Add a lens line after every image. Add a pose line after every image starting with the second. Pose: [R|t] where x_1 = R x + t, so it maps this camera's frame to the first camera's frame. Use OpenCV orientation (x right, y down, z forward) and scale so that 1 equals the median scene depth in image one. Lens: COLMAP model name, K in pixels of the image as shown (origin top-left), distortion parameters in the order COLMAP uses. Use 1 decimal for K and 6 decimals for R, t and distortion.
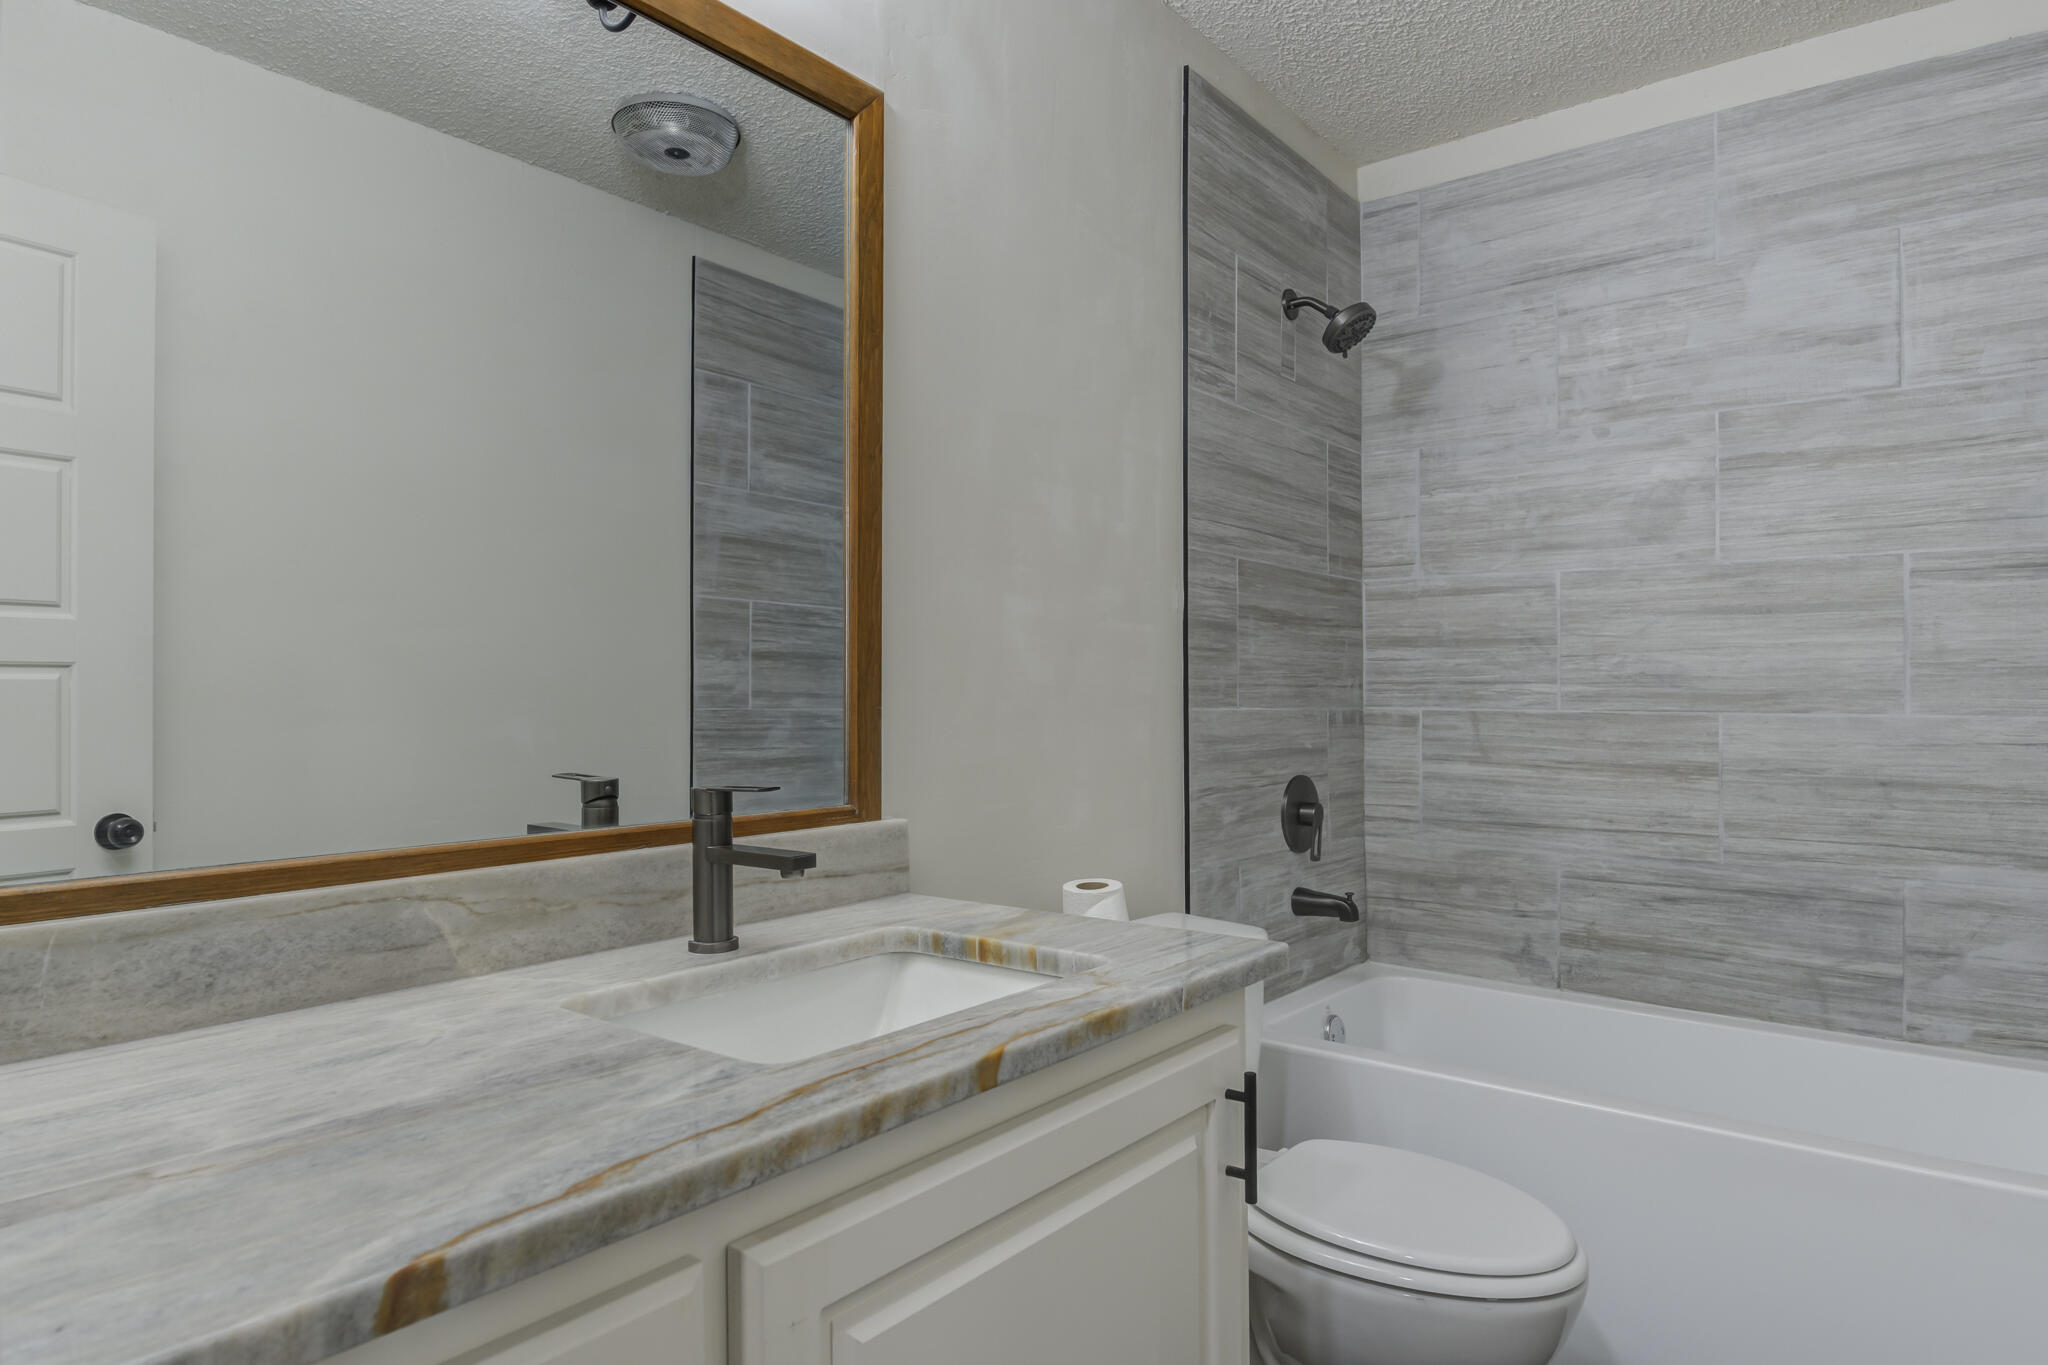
lens RADIAL K [[1180.5, 0, 918.9], [0, 1180.5, 659.5], [0, 0, 1]] dist [-0.027464, -0.000507]
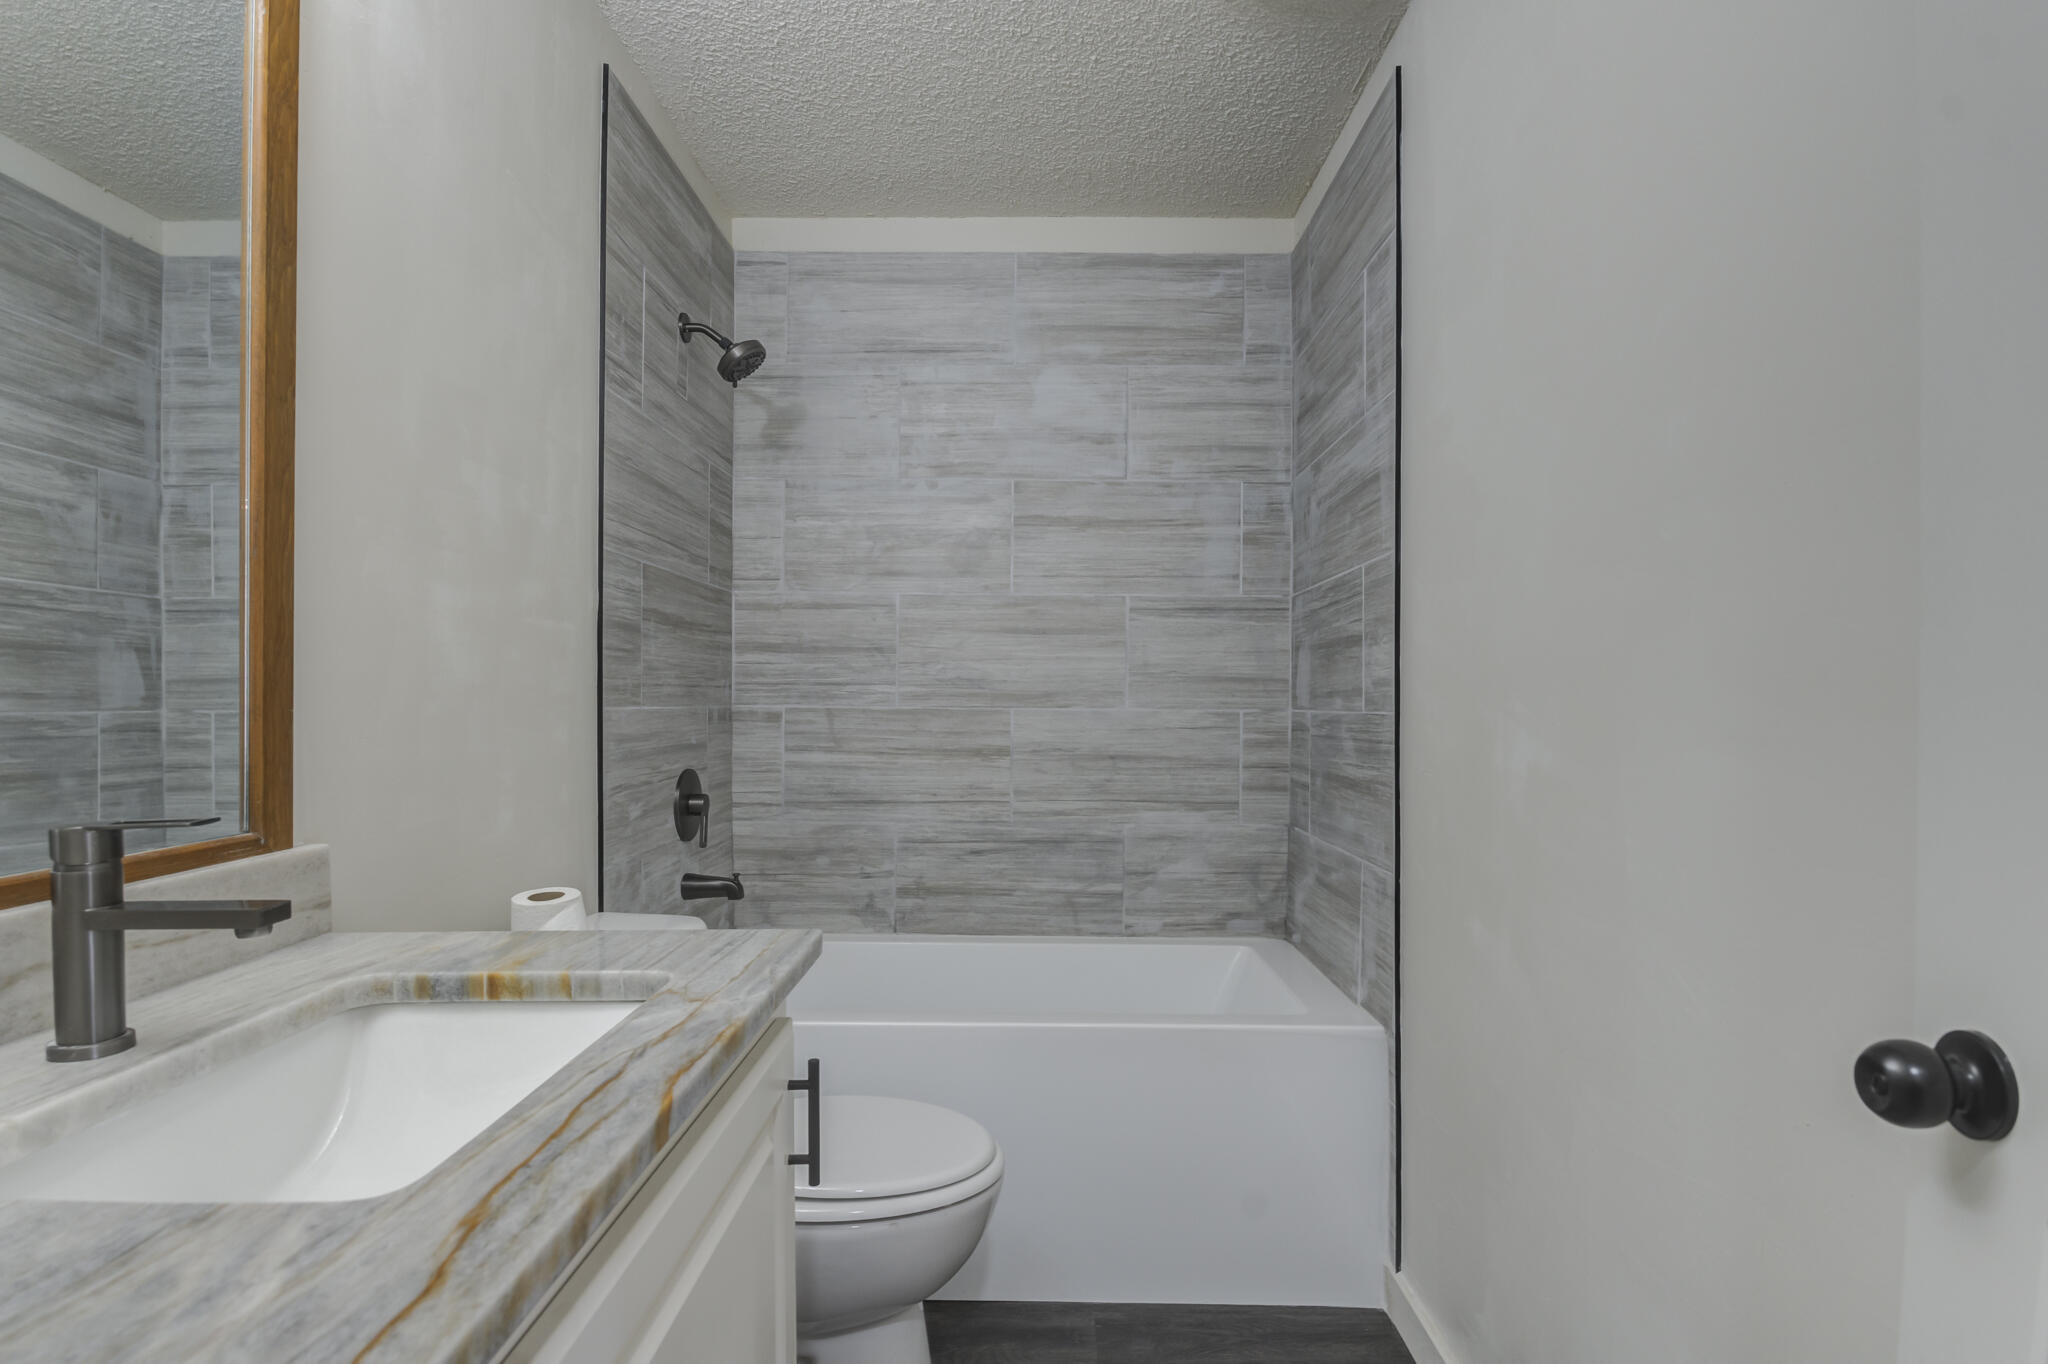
lens RADIAL K [[1055.1, 0, 1024.9], [0, 1055.1, 675.5], [0, 0, 1]] dist [-0.004010, -0.010788]
pose [[0.753995, 0.011683, 0.656777, -0.084029], [-0.019986, 0.999787, 0.005161, 0.002083], [-0.656576, -0.017018, 0.754068, 0.080112]]
